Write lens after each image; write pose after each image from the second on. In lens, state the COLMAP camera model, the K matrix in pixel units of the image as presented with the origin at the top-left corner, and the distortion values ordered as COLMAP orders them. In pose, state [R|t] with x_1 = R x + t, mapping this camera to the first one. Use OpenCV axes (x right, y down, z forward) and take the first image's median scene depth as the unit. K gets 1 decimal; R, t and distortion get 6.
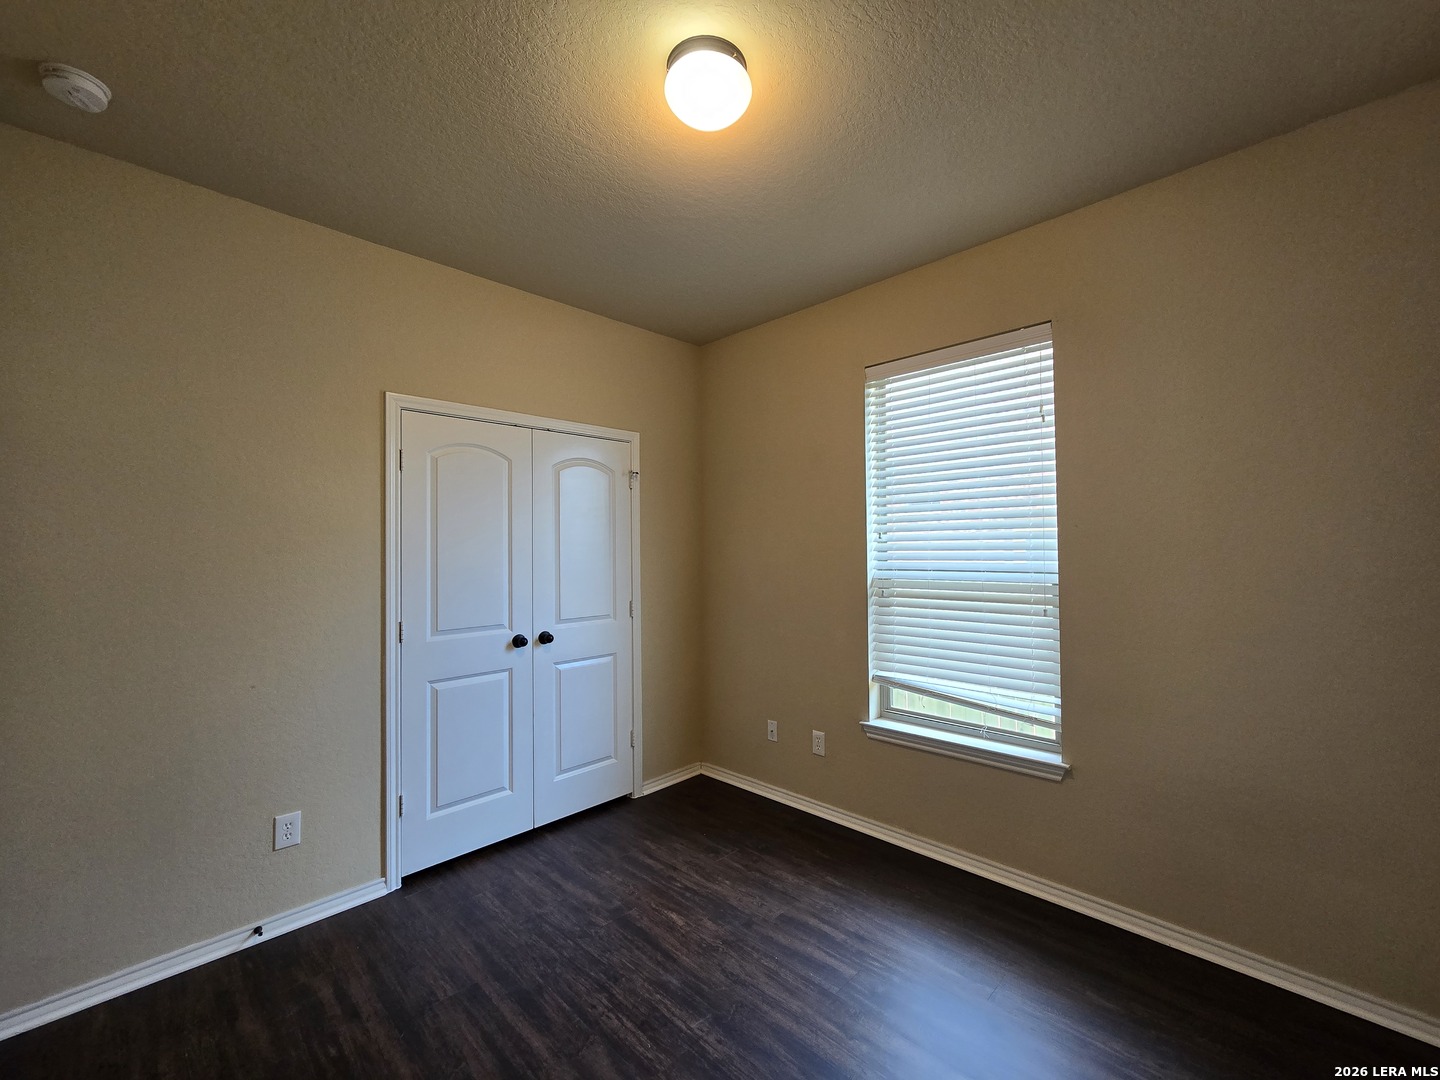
lens RADIAL K [[590.2, 0, 733.2], [0, 590.2, 535.6], [0, 0, 1]] dist [-0.002017, 0.000658]
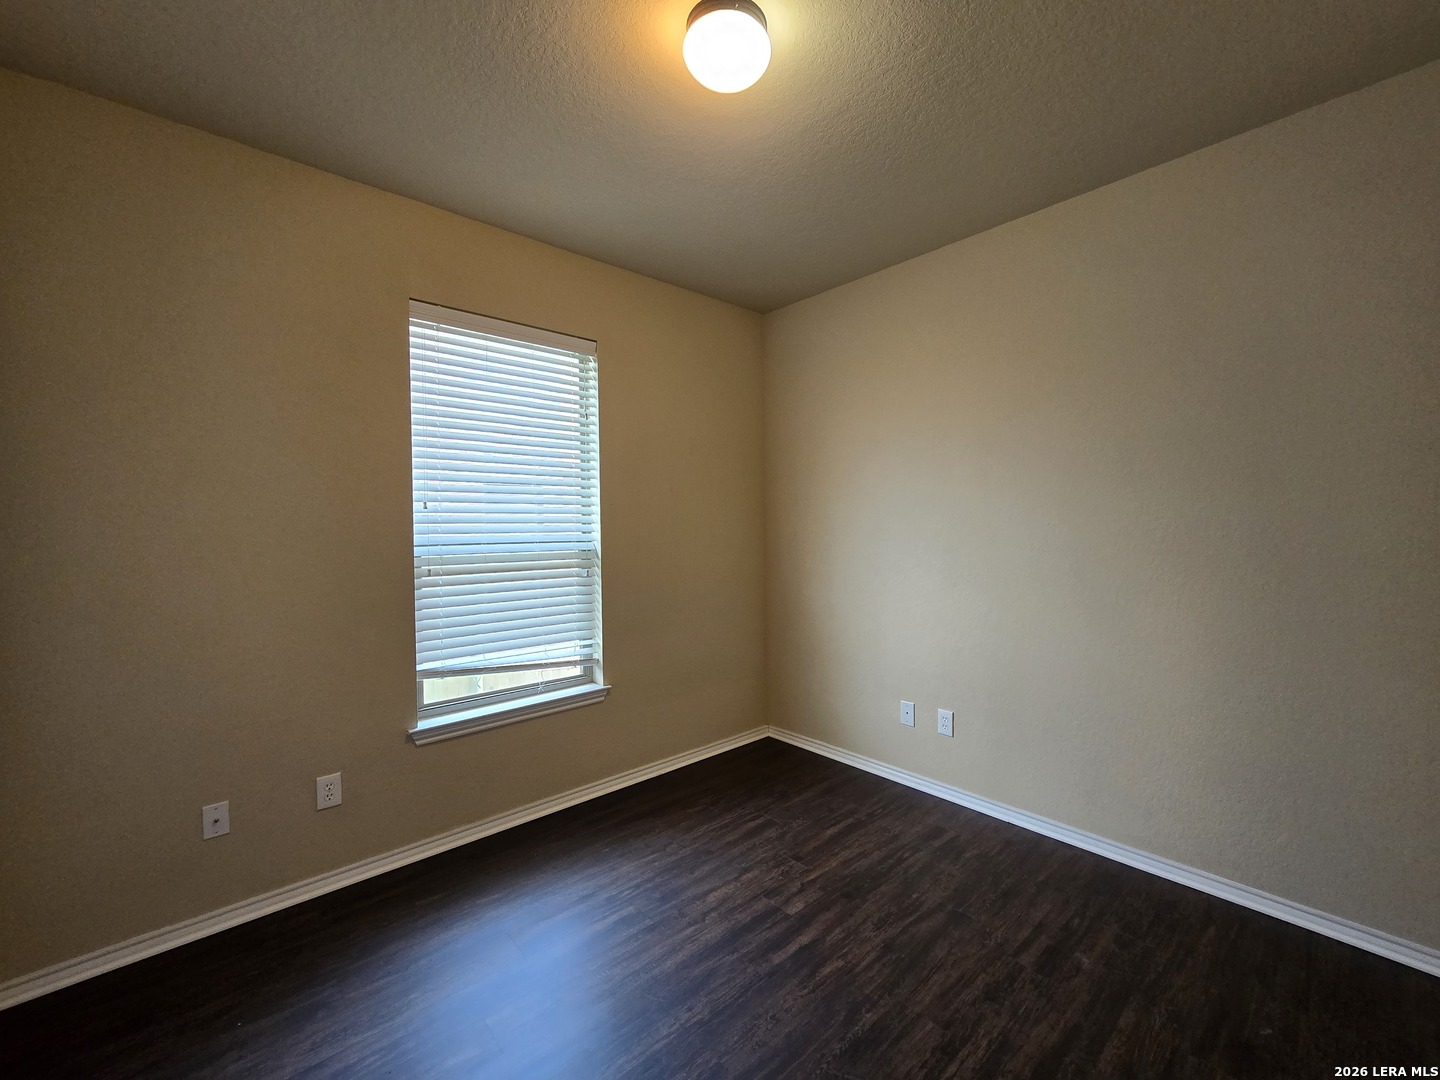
lens RADIAL K [[590.2, 0, 733.2], [0, 590.2, 535.6], [0, 0, 1]] dist [-0.002017, 0.000658]
pose [[0.057874, -0.002449, 0.998321, -0.677589], [-0.015862, 0.999869, 0.003372, 0.040661], [-0.998198, -0.016030, 0.057827, 0.597311]]
